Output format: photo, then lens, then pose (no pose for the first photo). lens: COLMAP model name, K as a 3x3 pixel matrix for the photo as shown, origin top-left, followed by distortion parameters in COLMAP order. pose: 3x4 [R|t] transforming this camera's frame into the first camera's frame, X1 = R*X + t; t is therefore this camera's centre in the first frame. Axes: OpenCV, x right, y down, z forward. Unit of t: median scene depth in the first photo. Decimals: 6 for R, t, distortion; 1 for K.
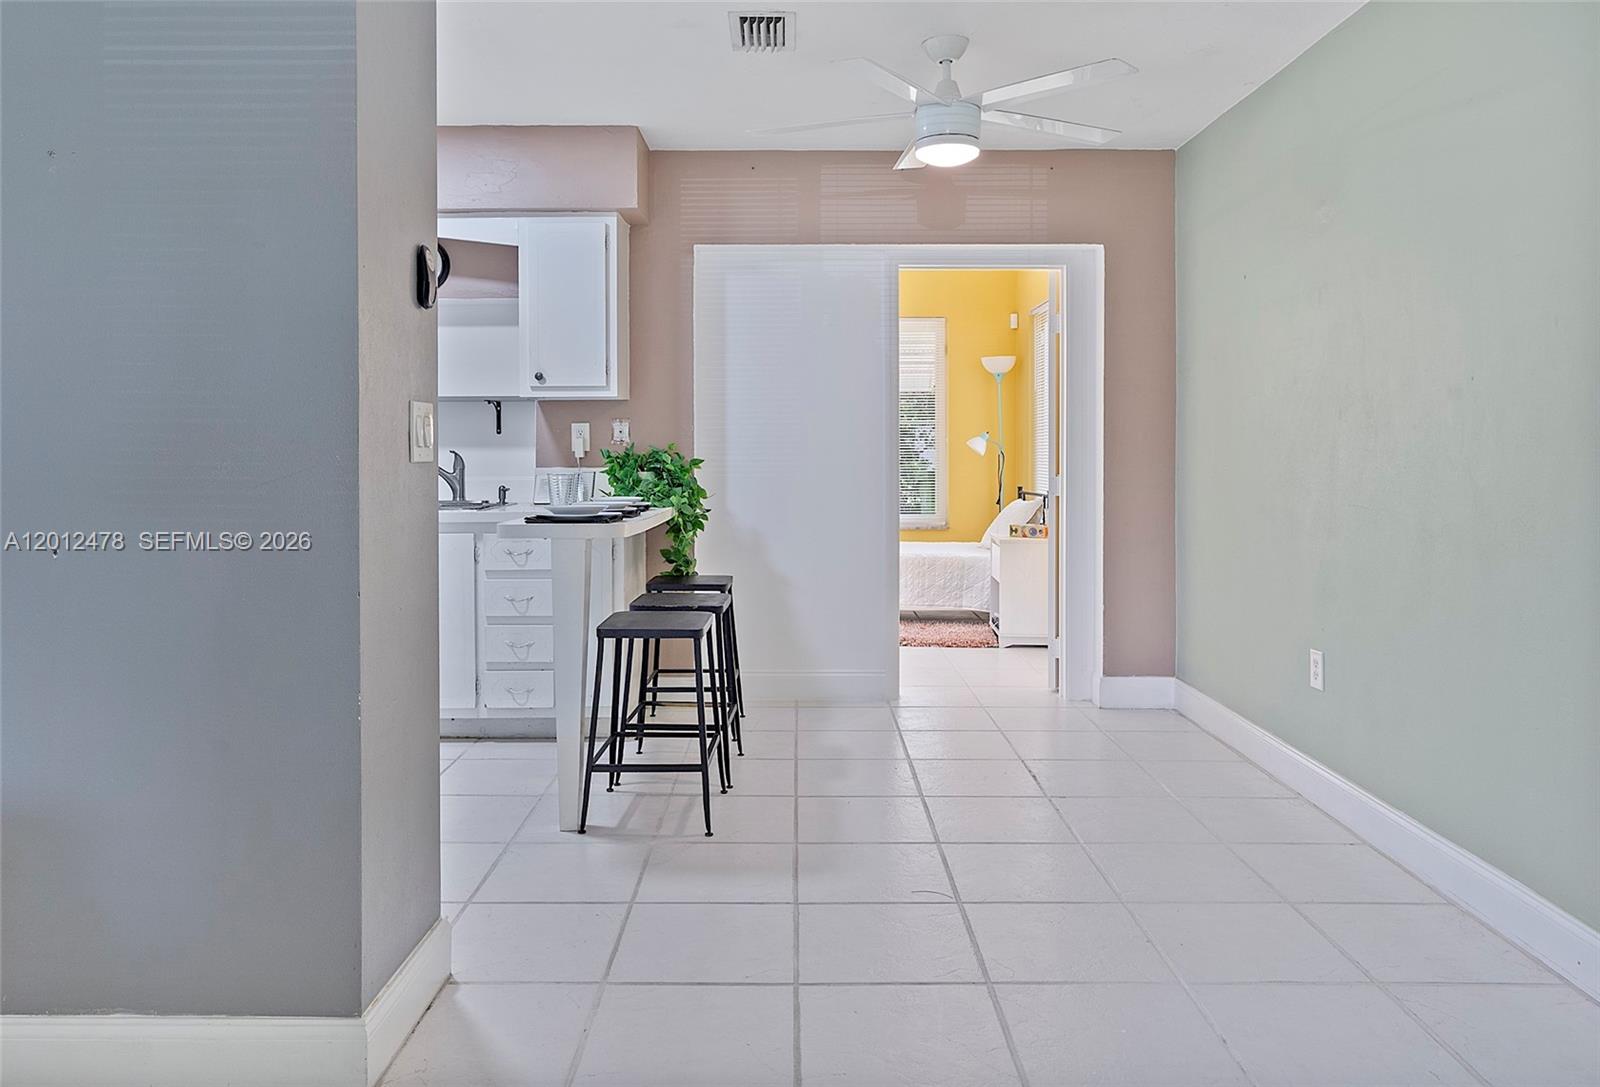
lens RADIAL K [[1079.2, 0, 799.2], [0, 1079.2, 467.9], [0, 0, 1]] dist [-0.005572, -0.002042]
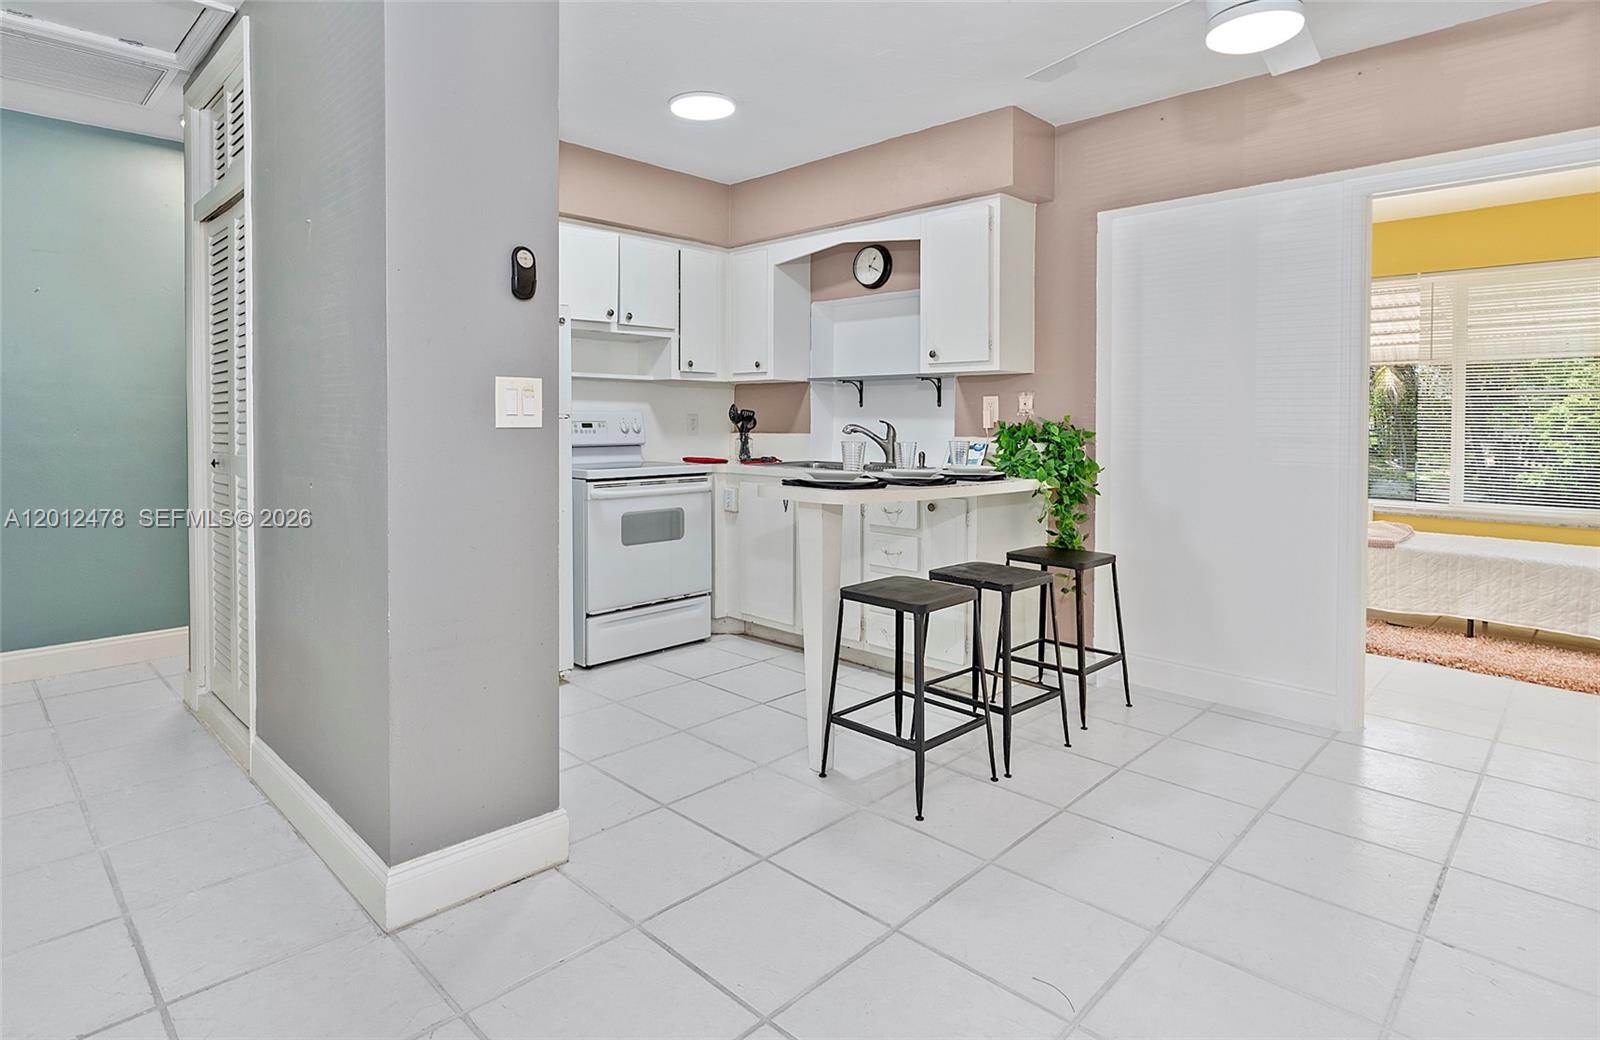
lens RADIAL K [[844.7, 0, 757.4], [0, 844.7, 422.3], [0, 0, 1]] dist [-0.003117, 0.000276]
pose [[0.697704, 0.010919, -0.716303, 0.243193], [-0.021872, 0.999742, -0.006064, -0.005048], [0.716052, 0.019898, 0.697763, 0.249642]]
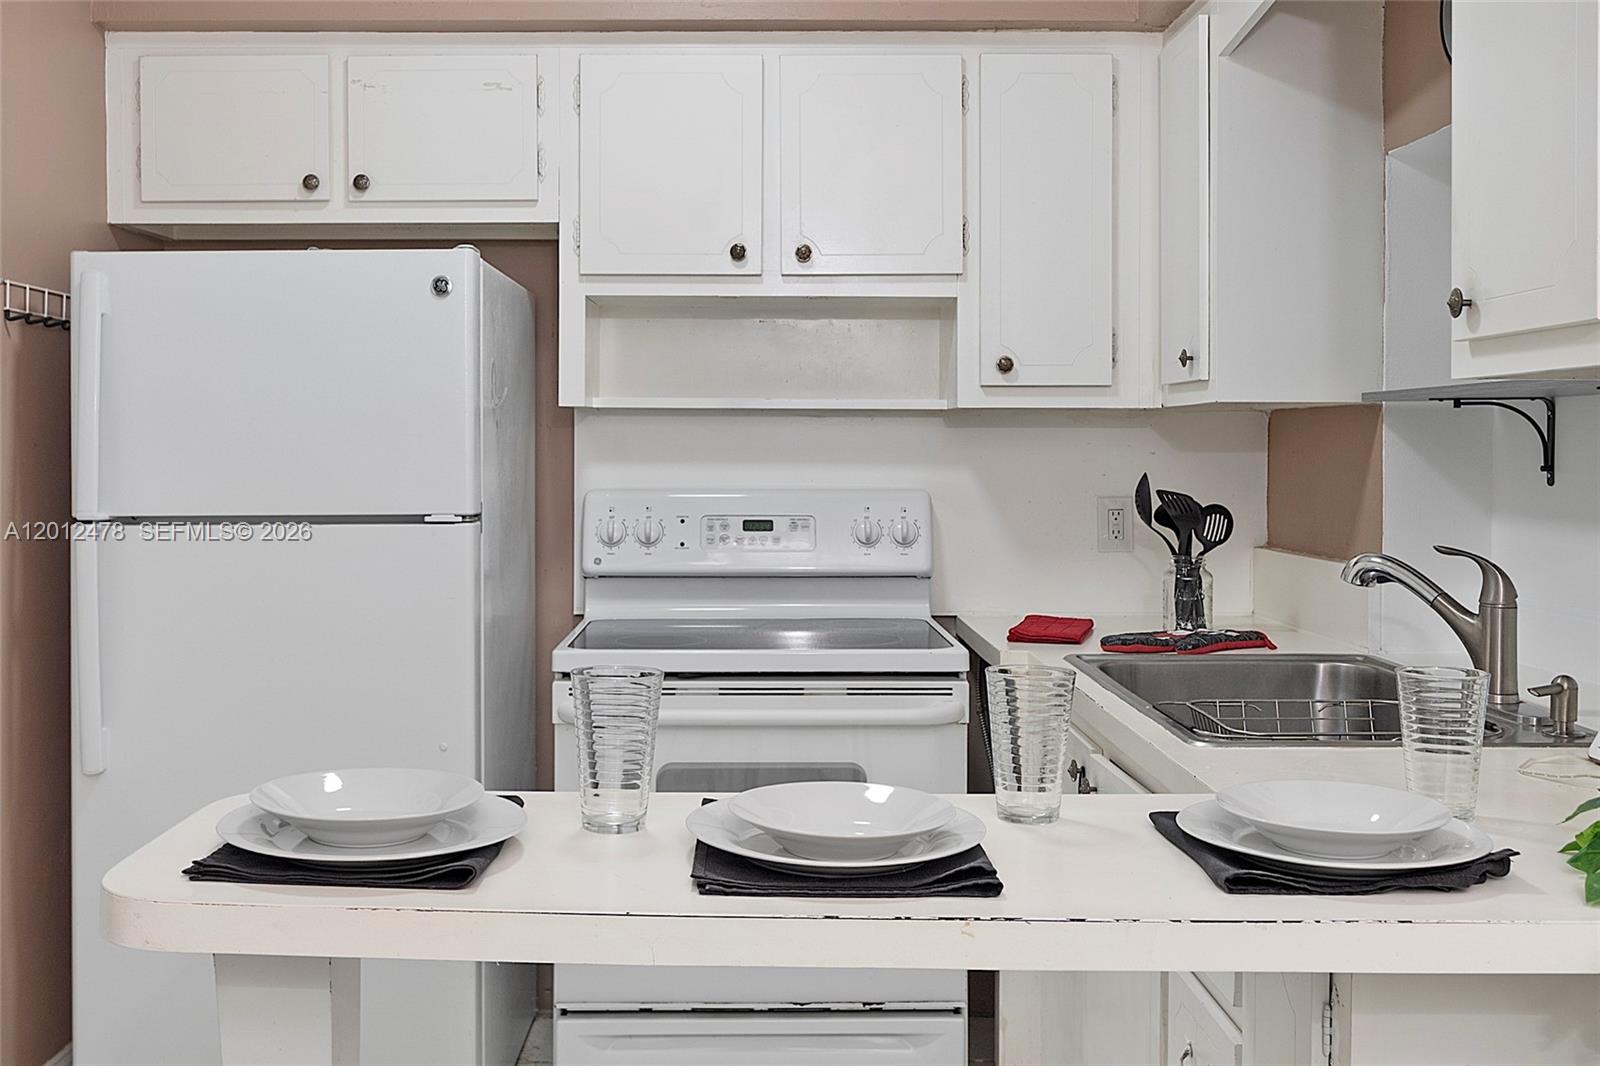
lens RADIAL K [[1544.4, 0, 782.9], [0, 1544.4, 442.5], [0, 0, 1]] dist [0.003857, 0.000000]
pose [[0.009710, 0.005166, -0.999940, 0.147664], [-0.019359, 0.999800, 0.004978, -0.045324], [0.999765, 0.019309, 0.009808, 0.778908]]
